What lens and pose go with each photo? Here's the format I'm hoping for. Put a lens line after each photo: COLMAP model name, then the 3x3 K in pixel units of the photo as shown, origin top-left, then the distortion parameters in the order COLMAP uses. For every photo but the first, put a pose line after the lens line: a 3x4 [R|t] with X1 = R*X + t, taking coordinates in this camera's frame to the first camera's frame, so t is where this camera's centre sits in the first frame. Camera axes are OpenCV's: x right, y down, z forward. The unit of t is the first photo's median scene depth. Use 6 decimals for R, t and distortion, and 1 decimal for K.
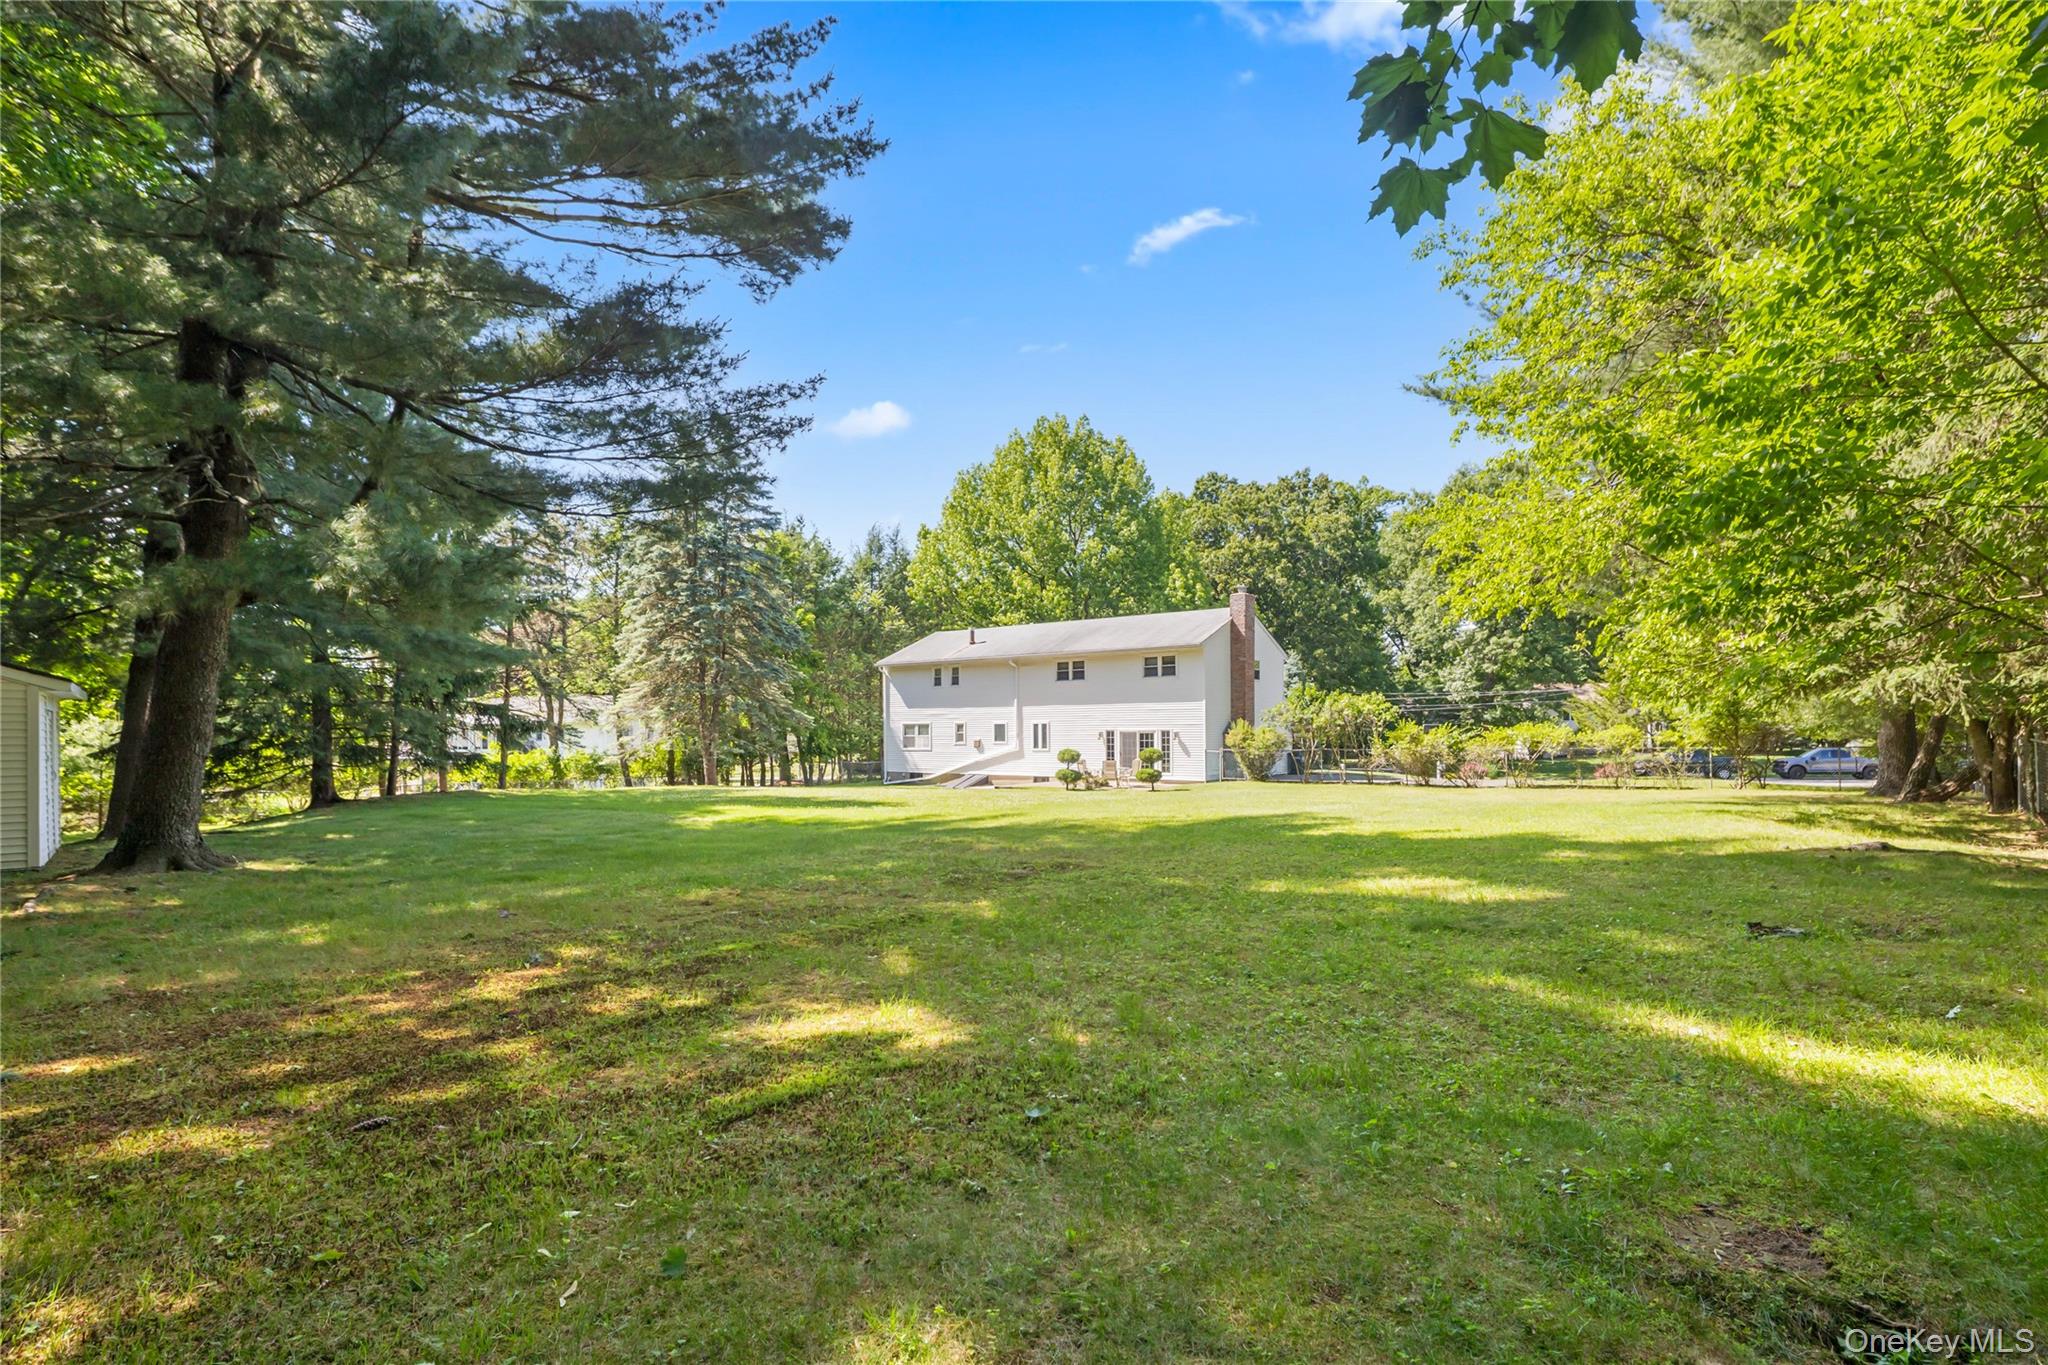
lens RADIAL K [[1000.0, 0, 1024.5], [0, 1000.0, 738.9], [0, 0, 1]] dist [0.000913, 0.000066]
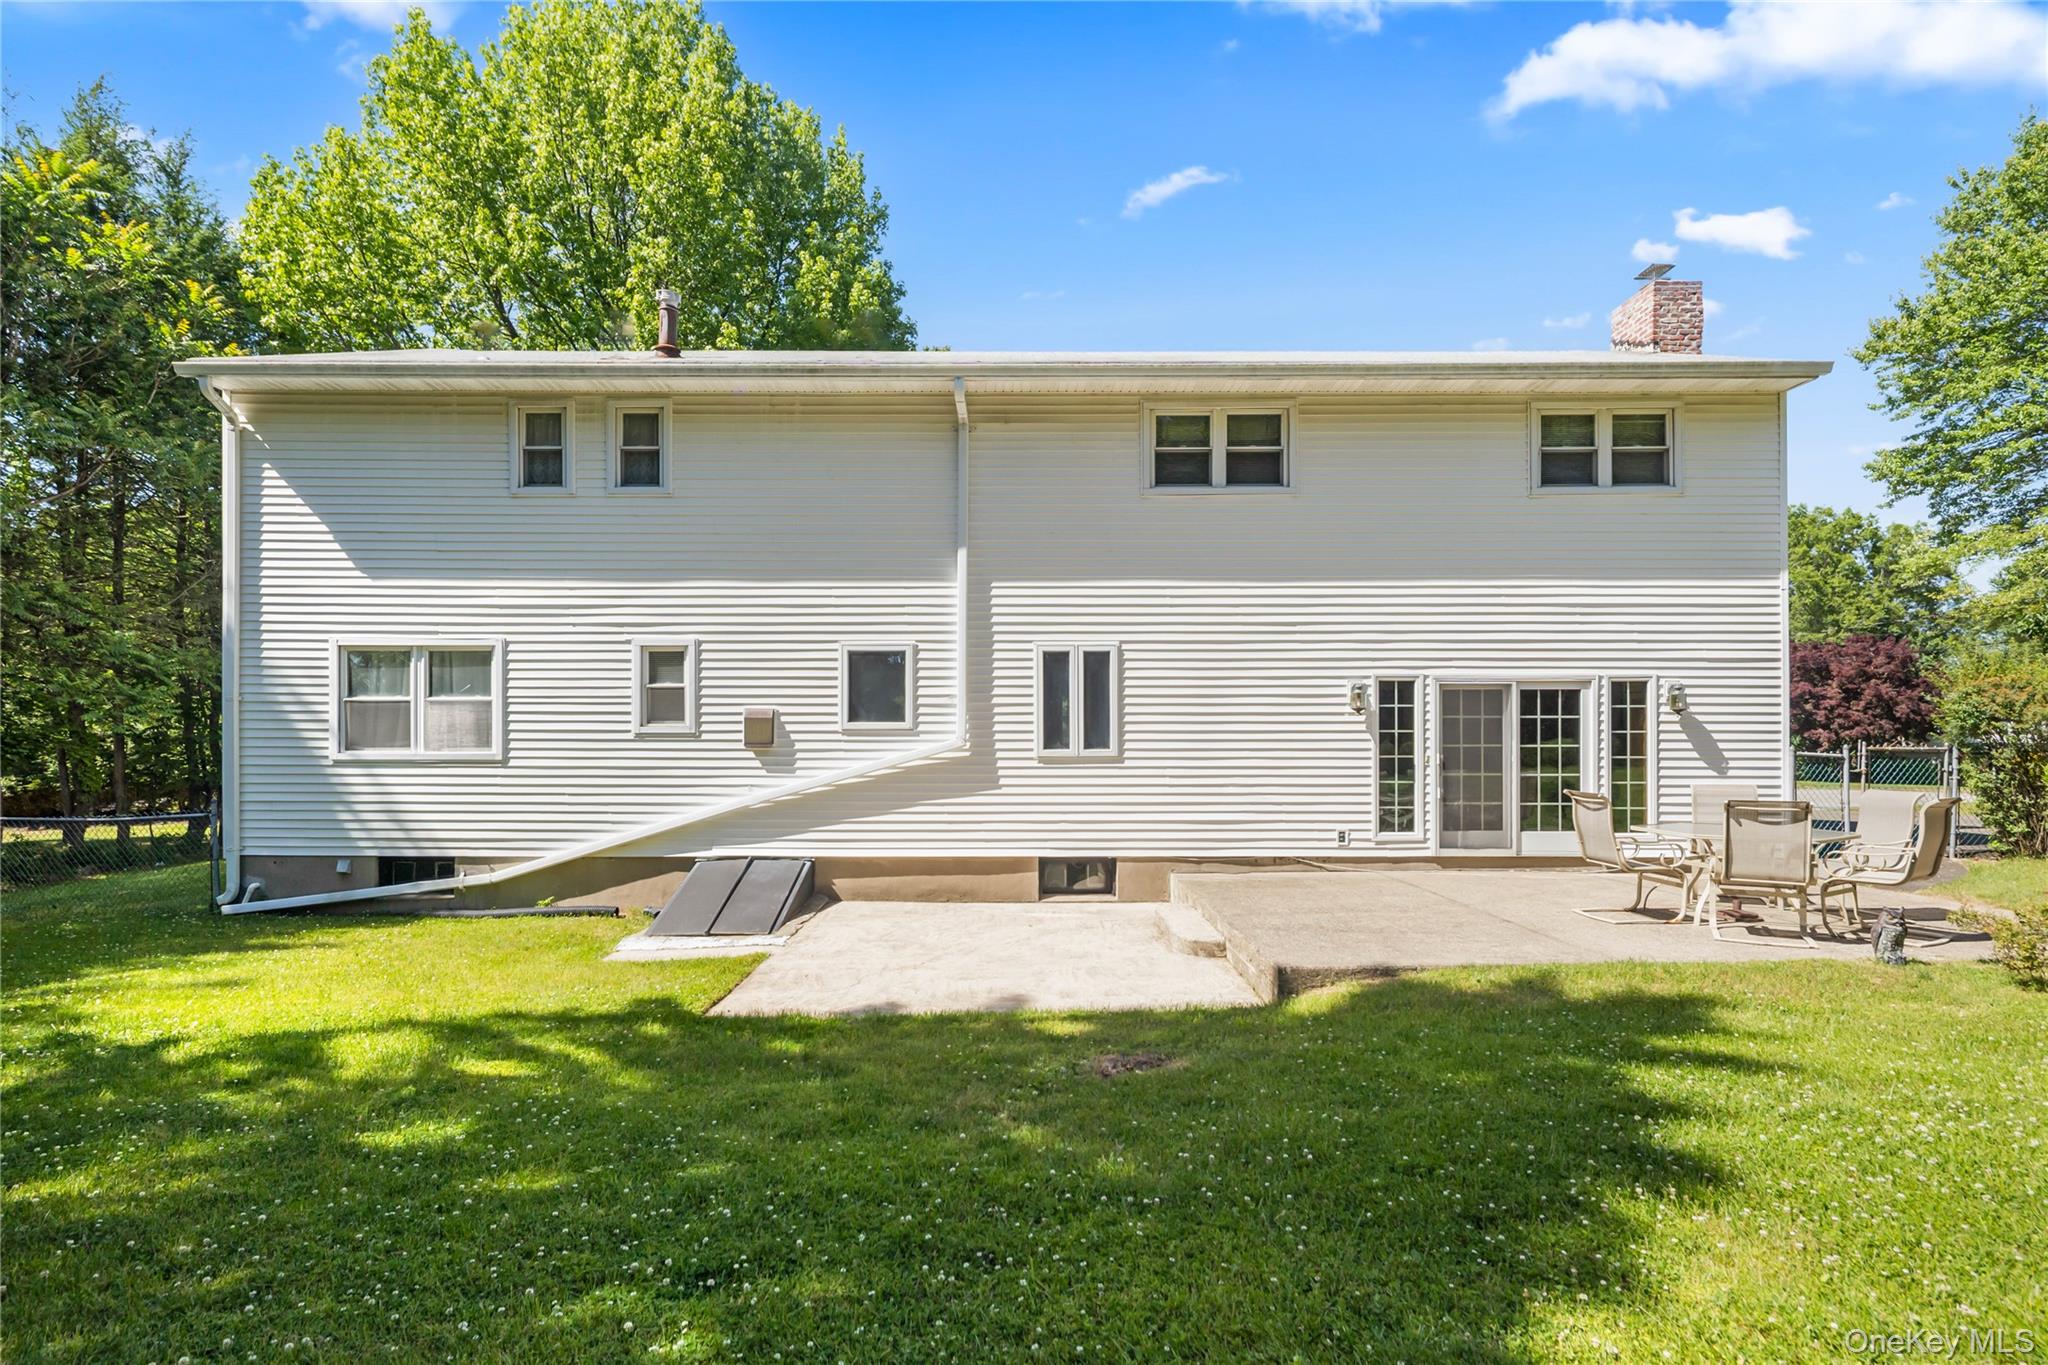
lens RADIAL K [[1000.0, 0, 1024.5], [0, 1000.0, 738.9], [0, 0, 1]] dist [0.000913, 0.000066]
pose [[0.802376, 0.001539, 0.596817, -0.141747], [0.000071, 0.999996, -0.002673, 0.007456], [-0.596819, 0.002187, 0.802373, 0.775460]]
